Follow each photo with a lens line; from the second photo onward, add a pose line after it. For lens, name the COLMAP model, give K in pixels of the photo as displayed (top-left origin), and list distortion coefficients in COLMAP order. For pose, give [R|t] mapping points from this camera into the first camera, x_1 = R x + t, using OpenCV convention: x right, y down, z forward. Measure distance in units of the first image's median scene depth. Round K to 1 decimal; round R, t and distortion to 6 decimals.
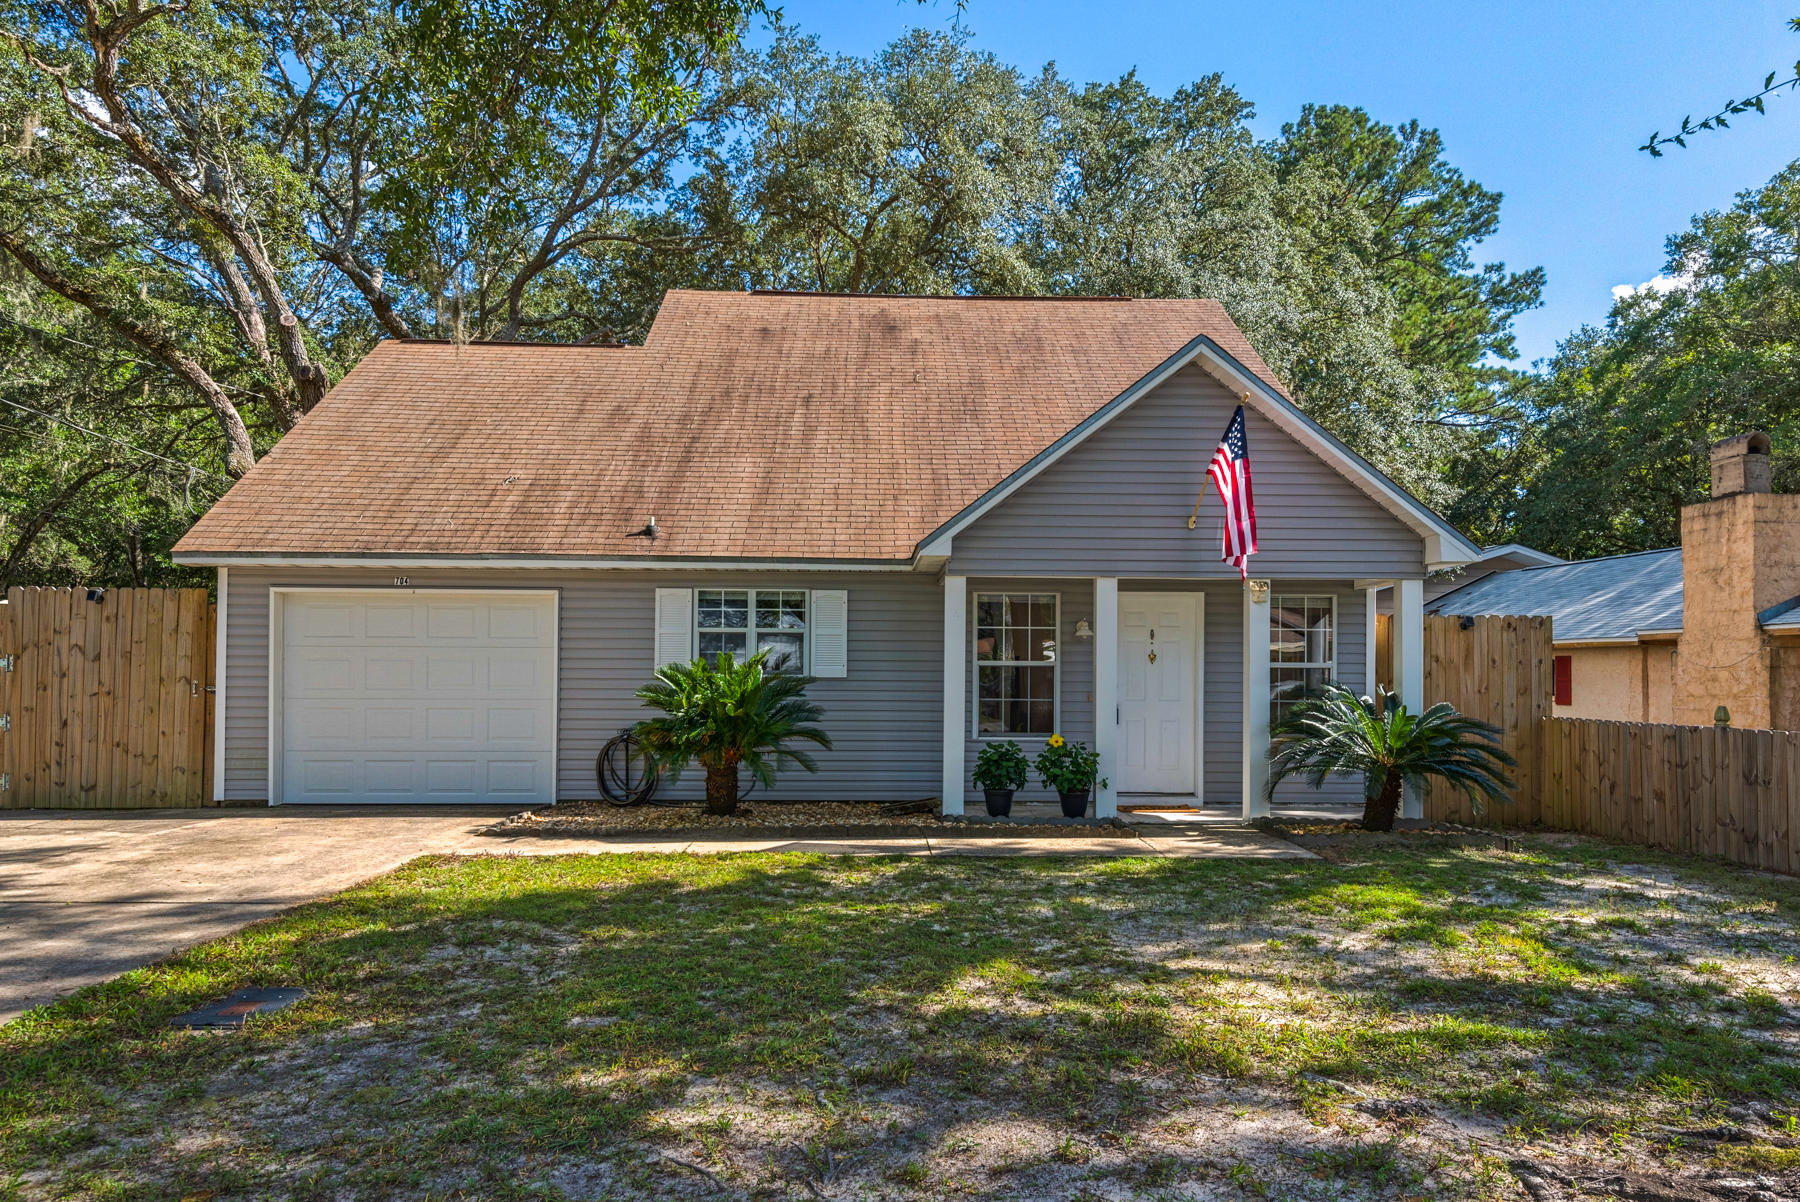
lens RADIAL K [[1096.0, 0, 897.1], [0, 1096.0, 668.1], [0, 0, 1]] dist [0.002175, 0.000250]
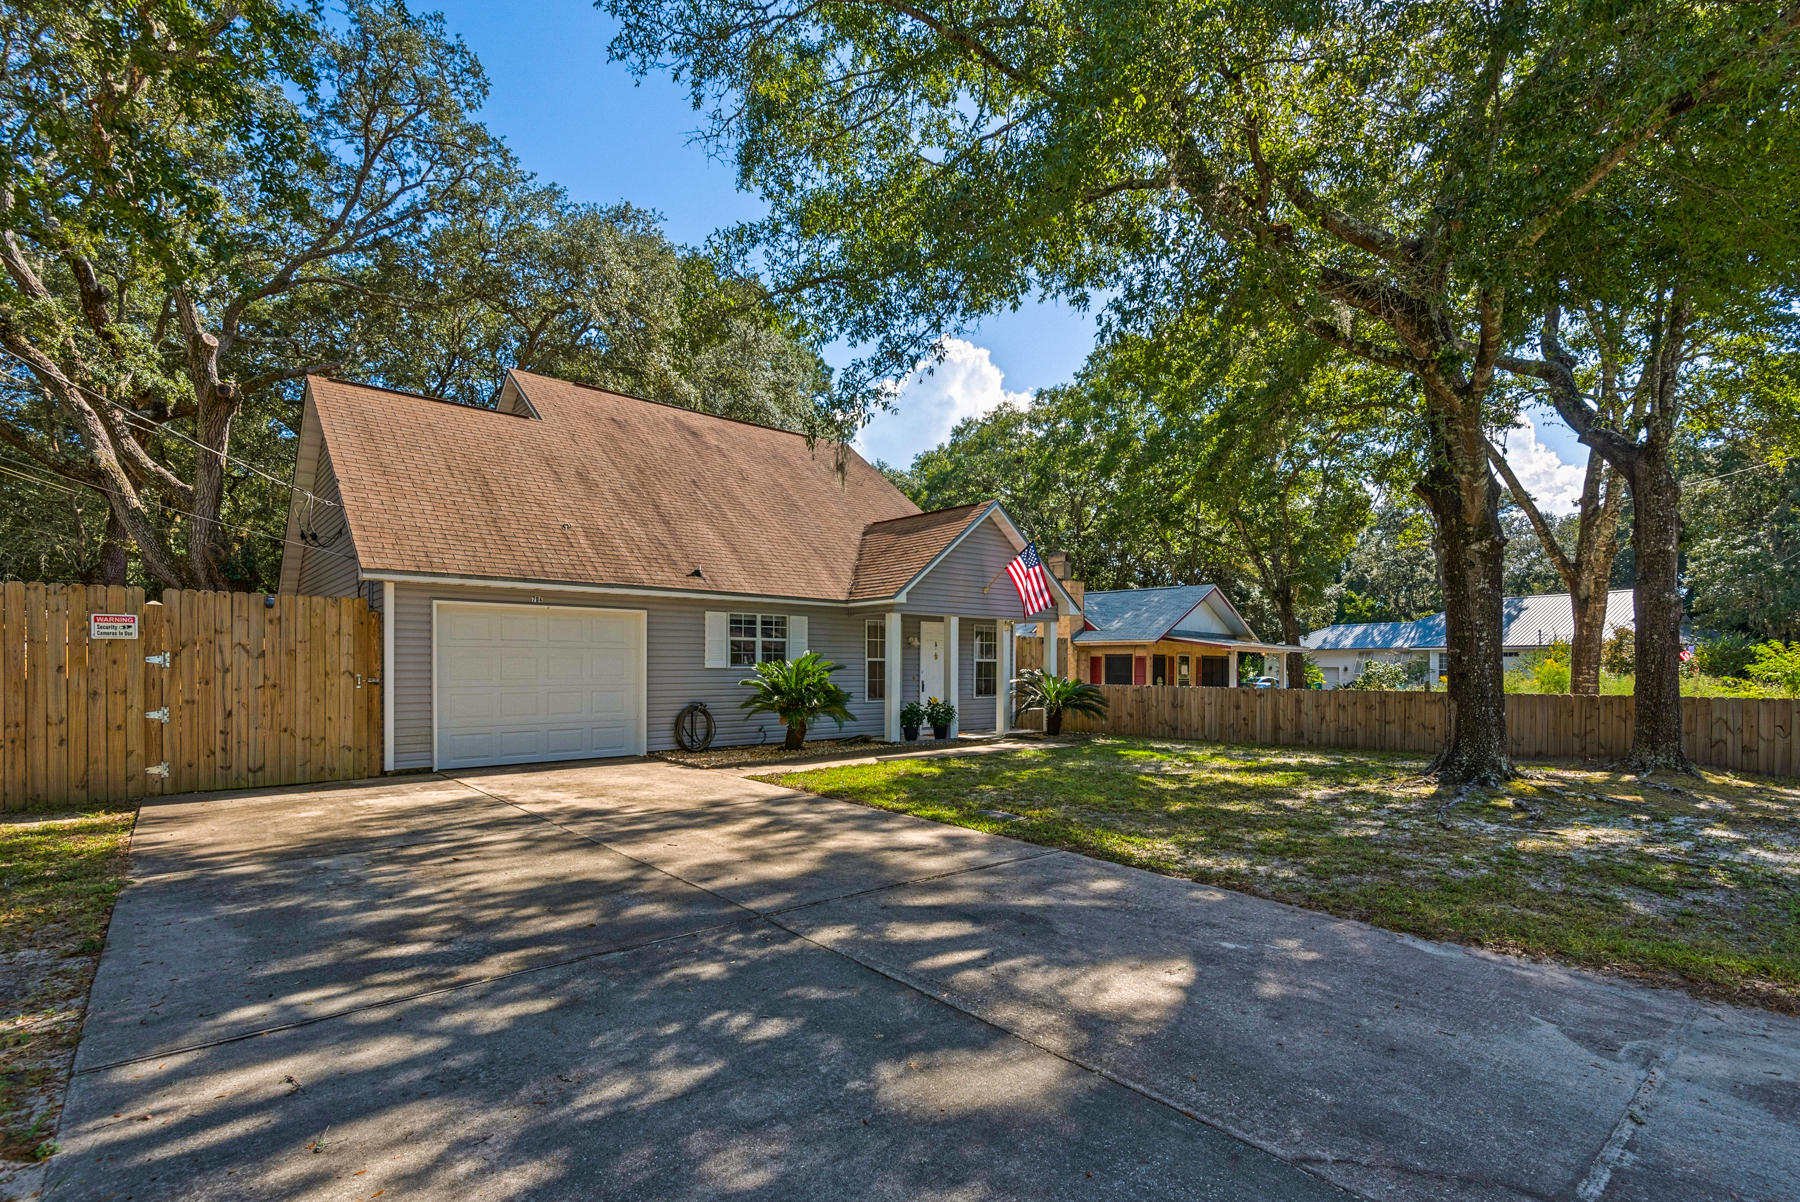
lens RADIAL K [[846.7, 0, 867.1], [0, 846.7, 689.6], [0, 0, 1]] dist [0.003609, 0.000024]
pose [[0.784609, -0.022420, 0.619586, -0.787600], [0.002026, 0.999433, 0.033599, -0.001814], [-0.619988, -0.025106, 0.784209, -0.084243]]
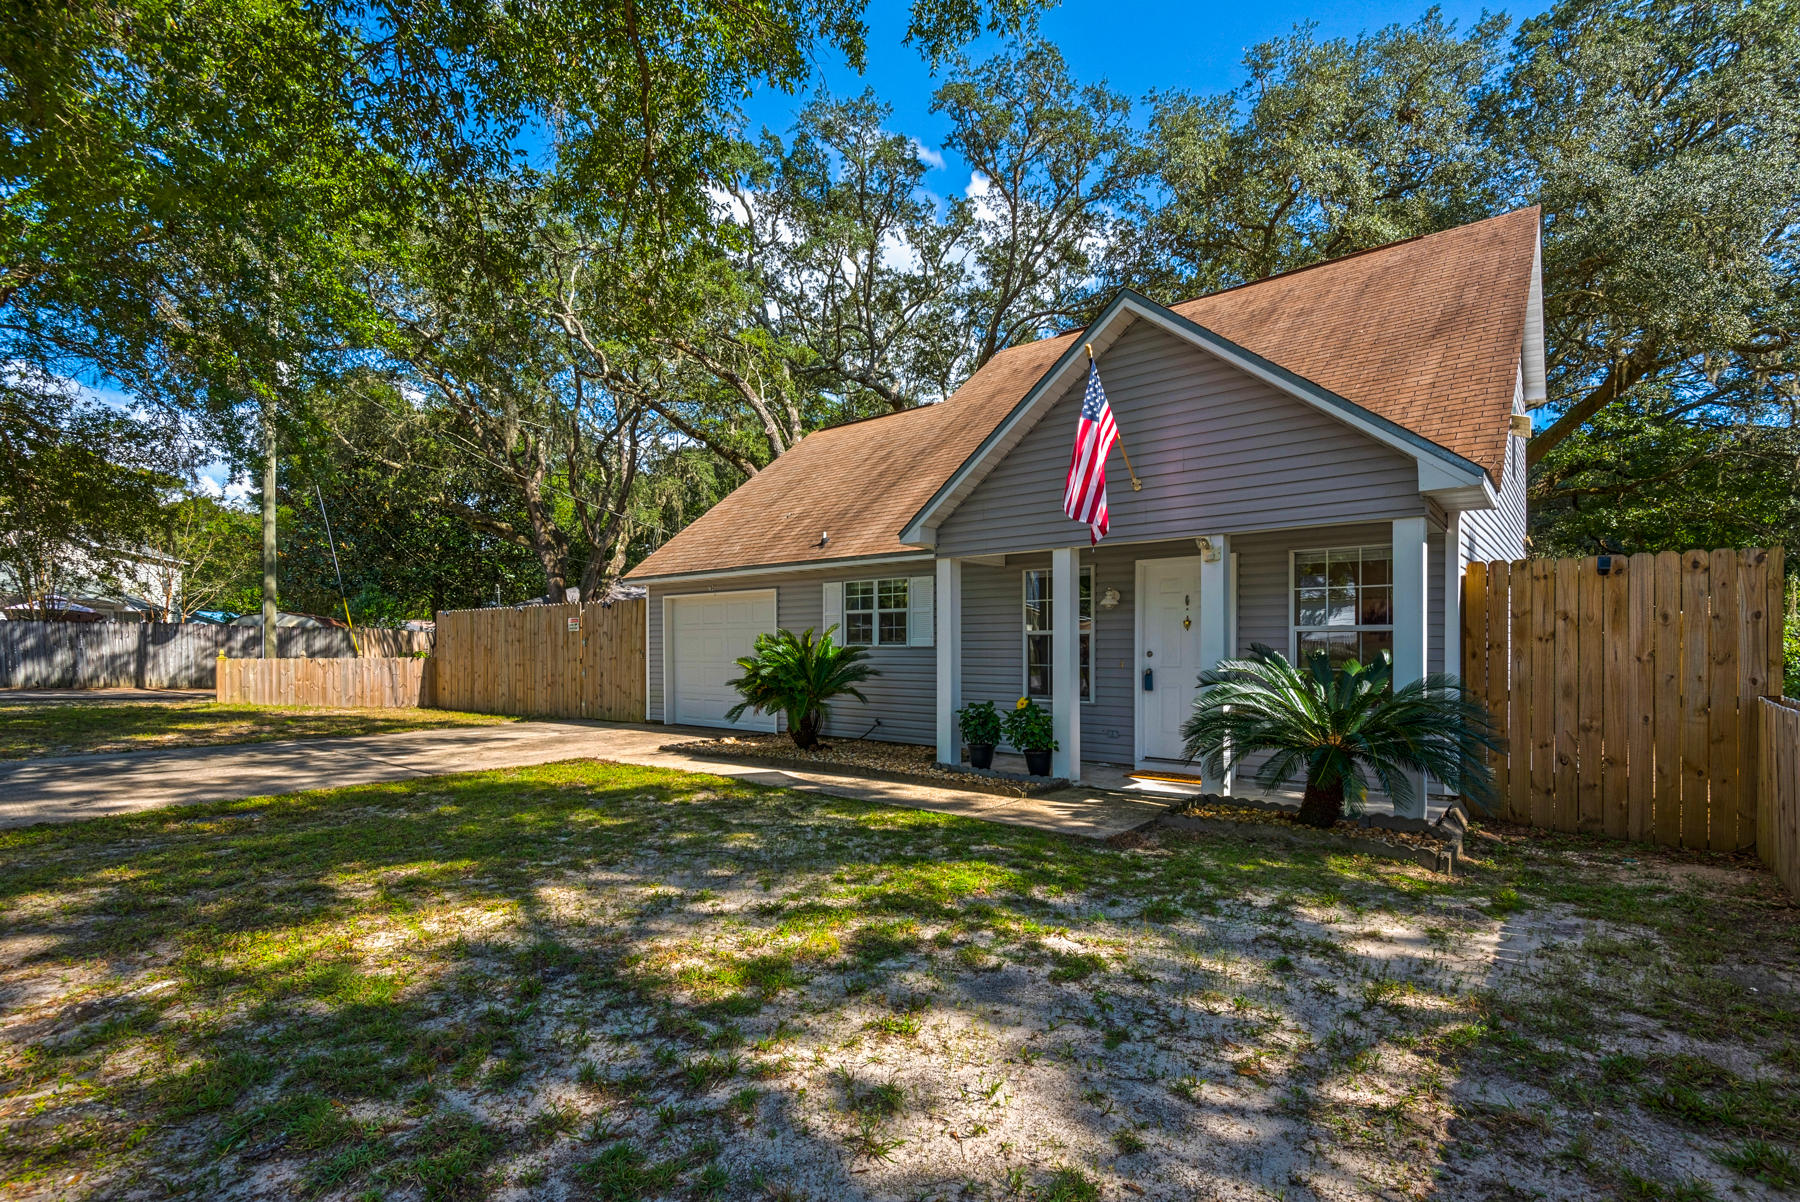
lens RADIAL K [[813.2, 0, 899.6], [0, 813.2, 645.1], [0, 0, 1]] dist [0.001691, 0.000130]
pose [[0.762603, -0.008708, -0.646808, 0.522814], [0.012481, 0.999921, 0.001254, 0.005661], [0.646746, -0.009029, 0.762652, 0.273759]]
